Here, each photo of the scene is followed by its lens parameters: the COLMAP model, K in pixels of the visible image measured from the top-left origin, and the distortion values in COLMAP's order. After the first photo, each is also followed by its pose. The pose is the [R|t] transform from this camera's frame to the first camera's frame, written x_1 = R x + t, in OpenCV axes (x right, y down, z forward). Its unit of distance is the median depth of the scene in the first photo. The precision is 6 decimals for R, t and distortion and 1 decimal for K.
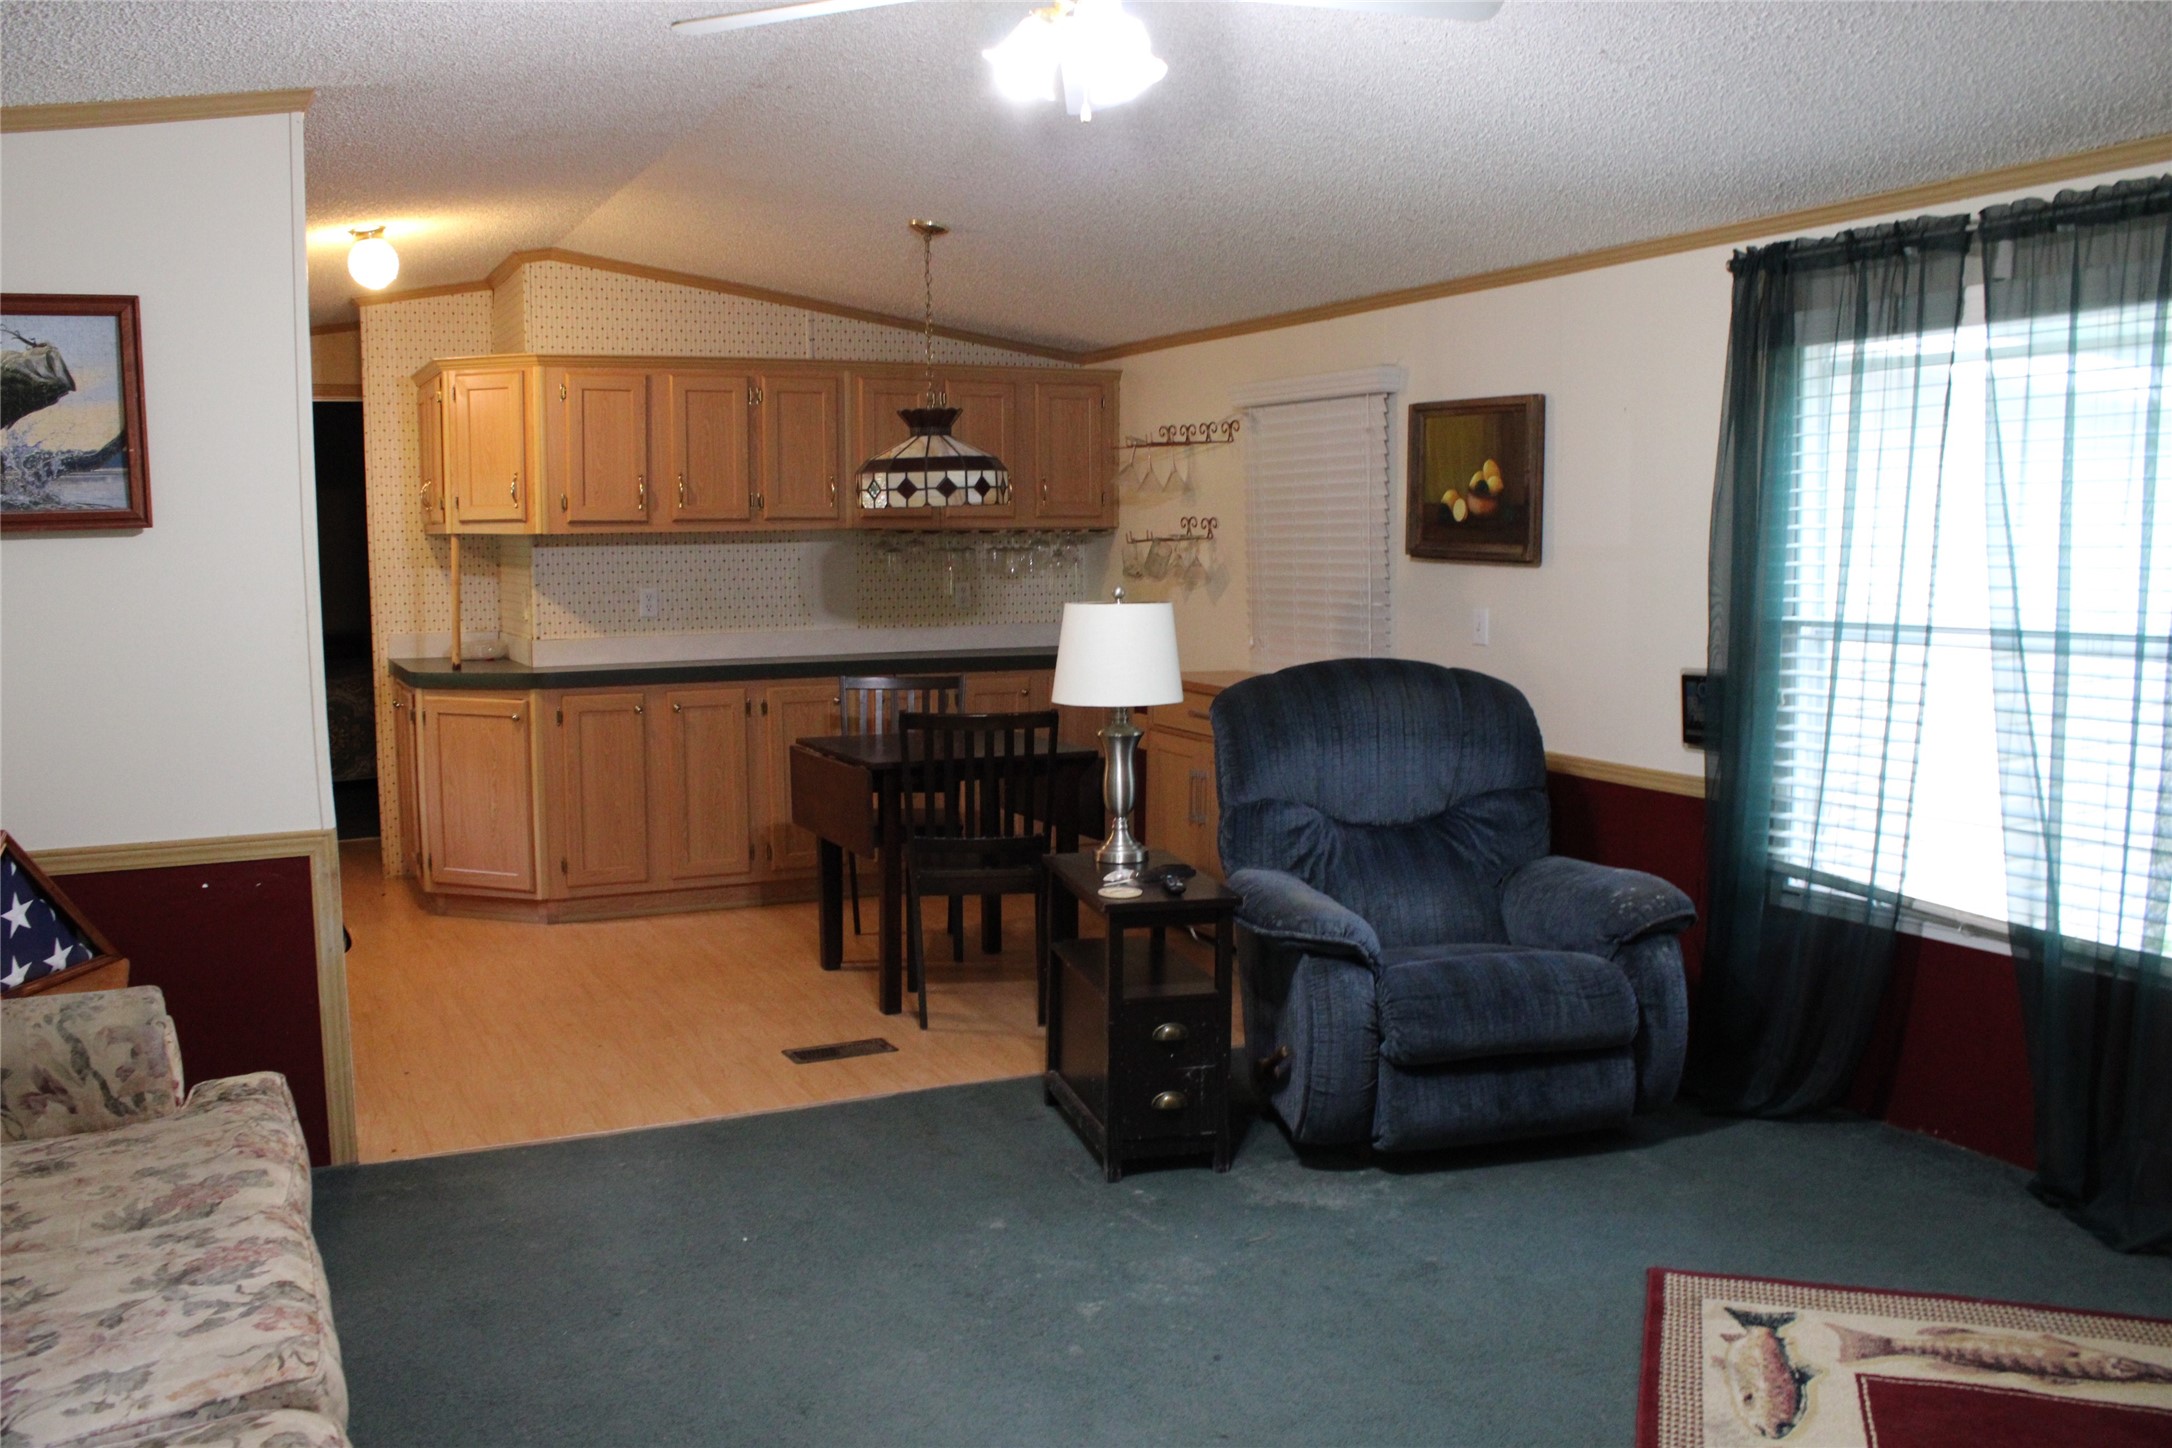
lens RADIAL K [[1814.5, 0, 1080.7], [0, 1814.5, 733.3], [0, 0, 1]] dist [-0.128820, 0.067792]
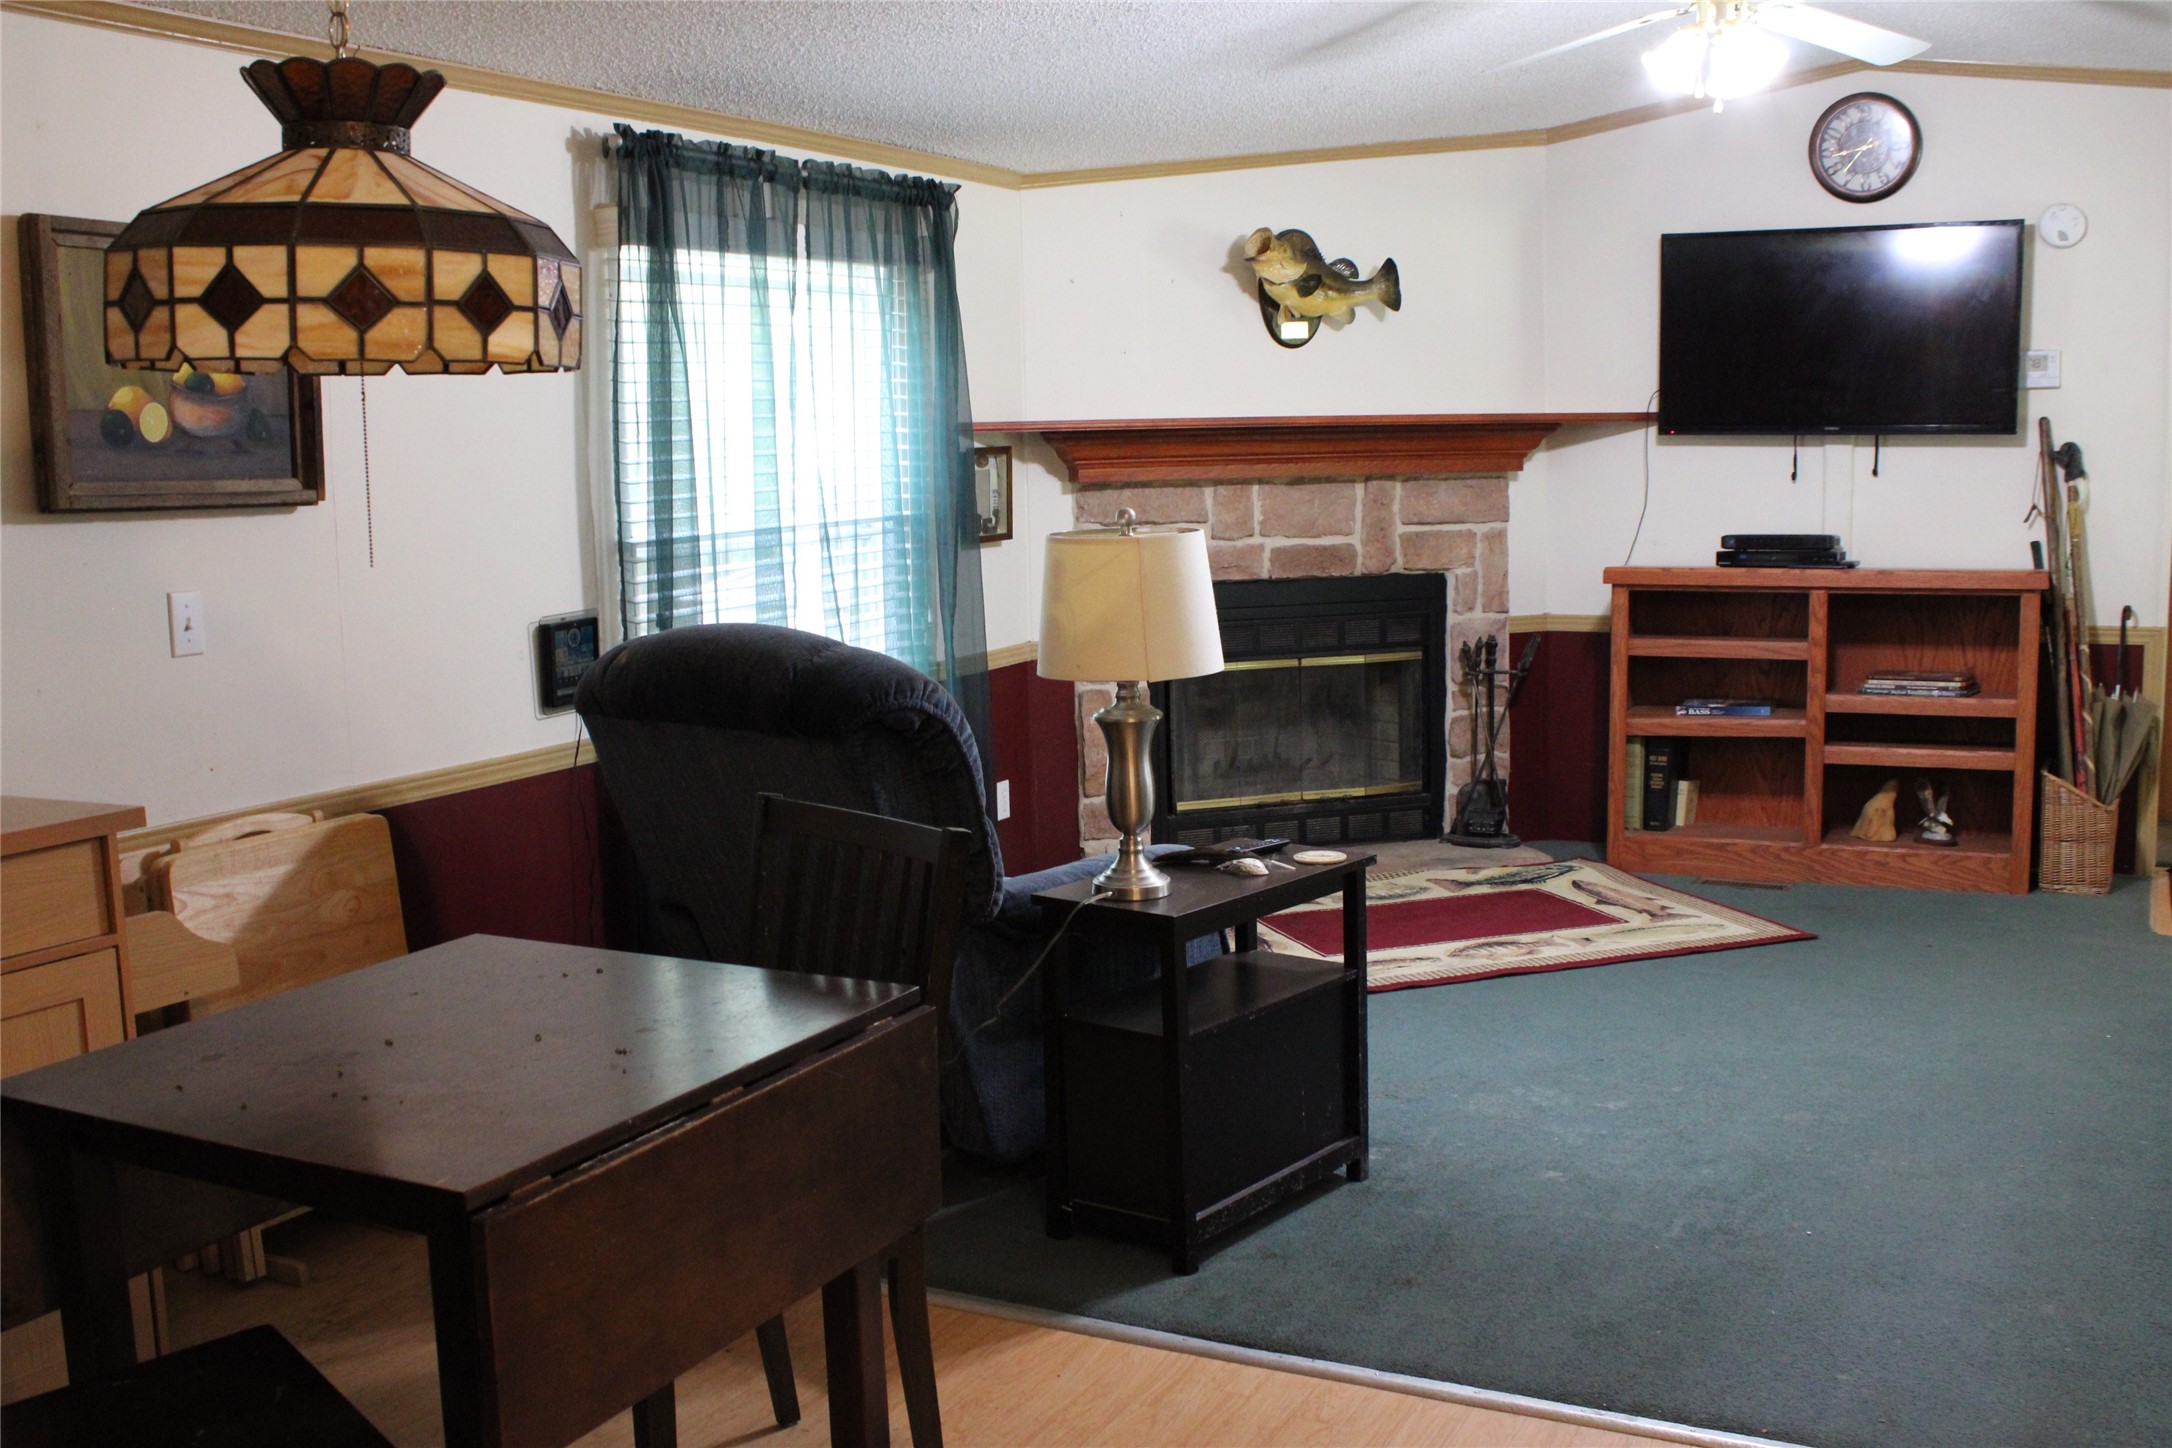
lens RADIAL K [[2105.7, 0, 1090.9], [0, 2105.7, 724.8], [0, 0, 1]] dist [-0.090144, 0.000000]
pose [[-0.600900, -0.077605, 0.795548, -0.648794], [0.125729, 0.973710, 0.189951, -0.157975], [-0.789374, 0.214165, -0.575345, 1.555019]]
